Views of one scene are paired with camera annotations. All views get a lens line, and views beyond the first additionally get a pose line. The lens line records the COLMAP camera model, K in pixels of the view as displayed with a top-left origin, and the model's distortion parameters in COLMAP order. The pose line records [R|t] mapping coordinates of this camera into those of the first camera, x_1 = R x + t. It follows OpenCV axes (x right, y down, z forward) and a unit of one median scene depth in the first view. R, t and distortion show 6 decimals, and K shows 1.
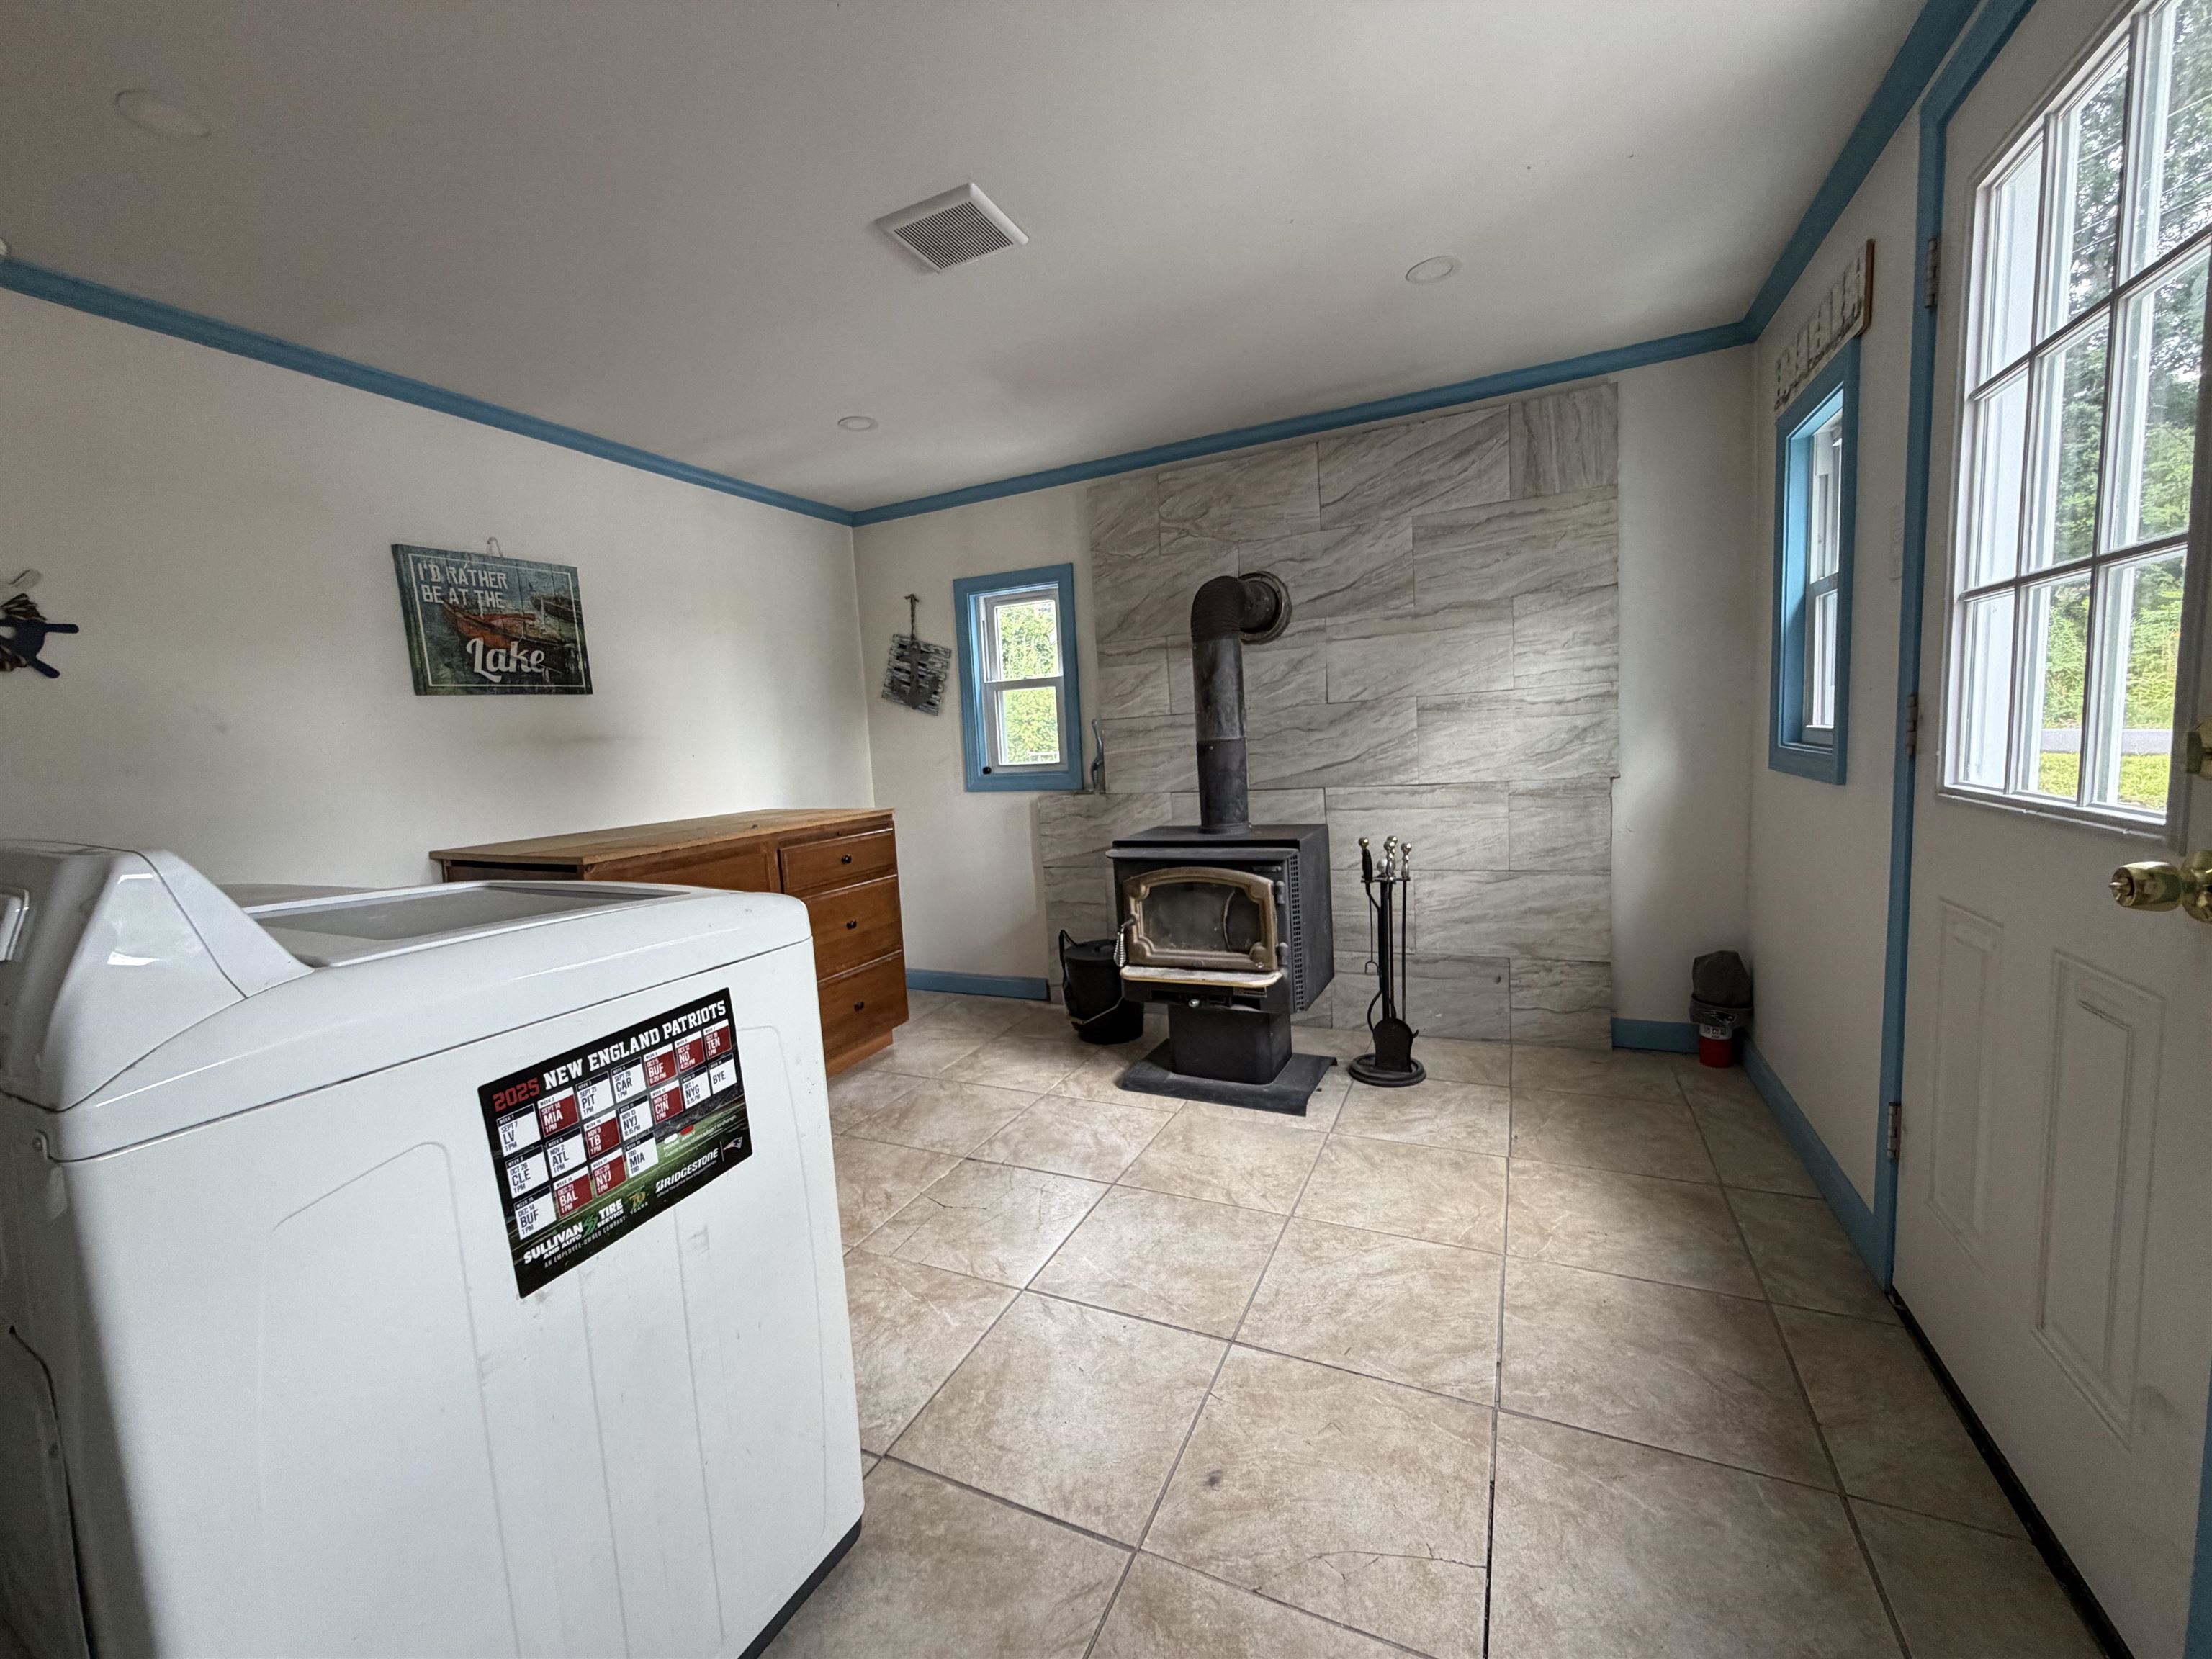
lens RADIAL K [[882.5, 0, 1099.0], [0, 882.5, 831.6], [0, 0, 1]] dist [-0.000344, 0.000133]
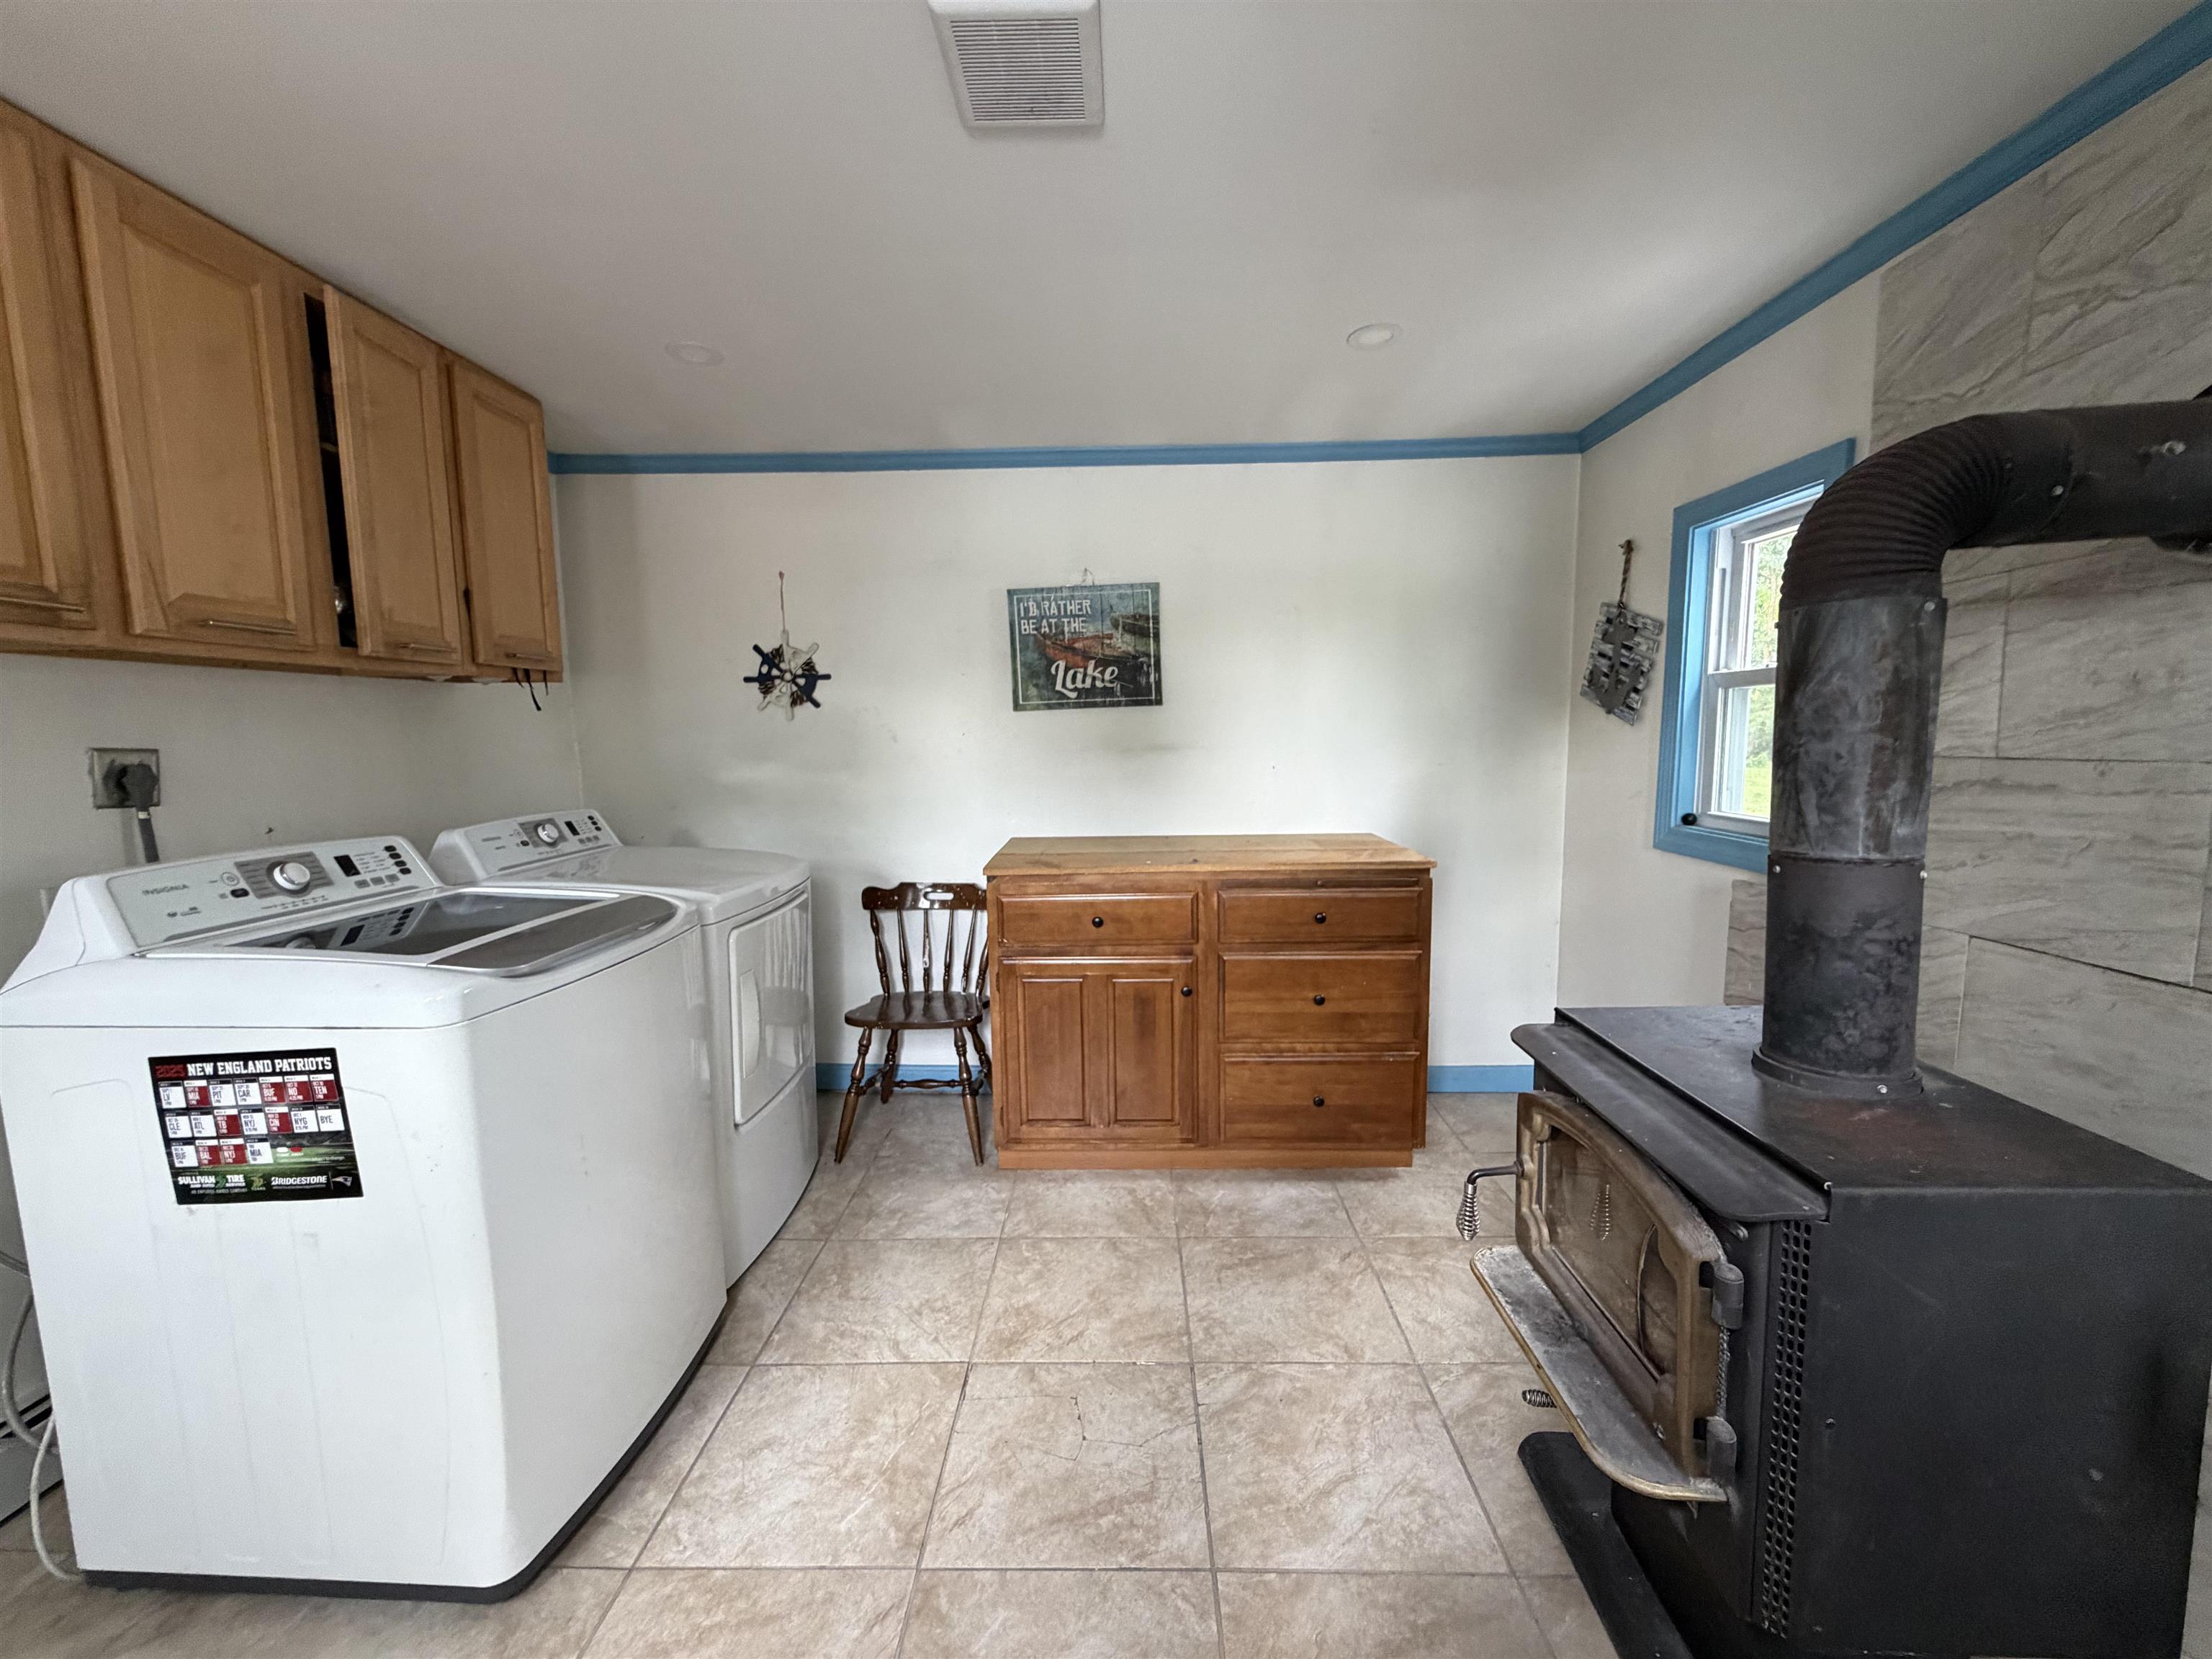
lens RADIAL K [[882.5, 0, 1106.4], [0, 882.5, 831.9], [0, 0, 1]] dist [-0.000344, 0.000133]
pose [[0.403143, 0.147982, -0.903093, 0.397098], [-0.102582, 0.987927, 0.116090, -0.136577], [0.909370, 0.045840, 0.413456, 0.581939]]
